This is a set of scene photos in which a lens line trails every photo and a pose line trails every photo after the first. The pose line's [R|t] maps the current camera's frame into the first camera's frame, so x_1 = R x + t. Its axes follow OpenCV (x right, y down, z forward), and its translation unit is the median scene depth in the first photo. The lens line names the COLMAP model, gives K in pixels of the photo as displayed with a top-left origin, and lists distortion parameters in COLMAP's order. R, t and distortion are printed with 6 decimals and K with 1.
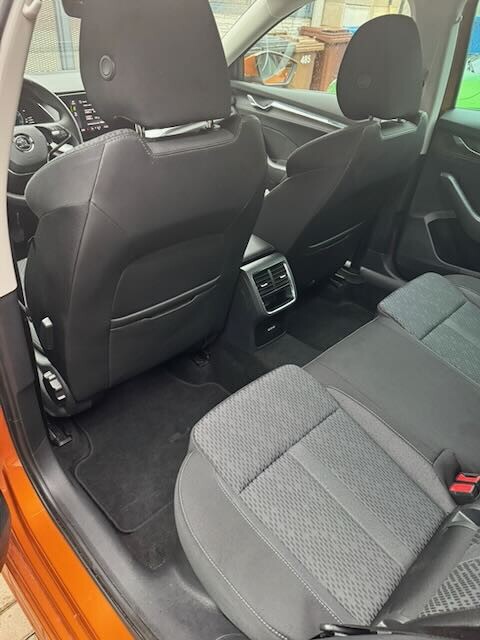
lens RADIAL K [[462.1, 0, 240.0], [0, 462.1, 320.0], [0, 0, 1]] dist [-0.028928, 0.004521]
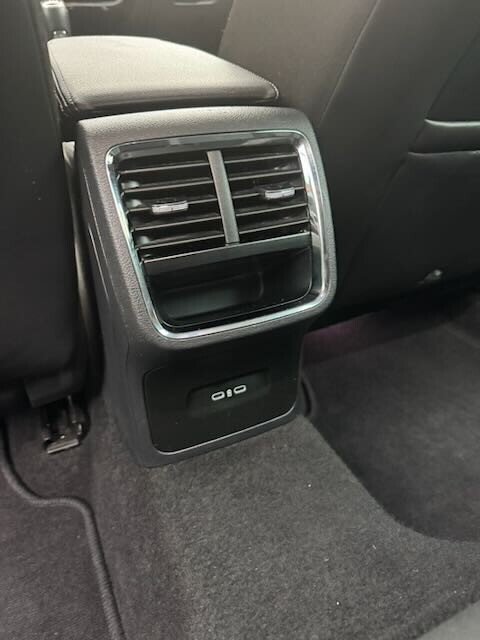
lens RADIAL K [[462.1, 0, 240.0], [0, 462.1, 320.0], [0, 0, 1]] dist [-0.028928, 0.004521]
pose [[0.947255, 0.159648, -0.277885, 0.147320], [-0.165231, 0.986249, 0.003371, -0.027555], [0.274602, 0.042722, 0.960608, 0.755319]]
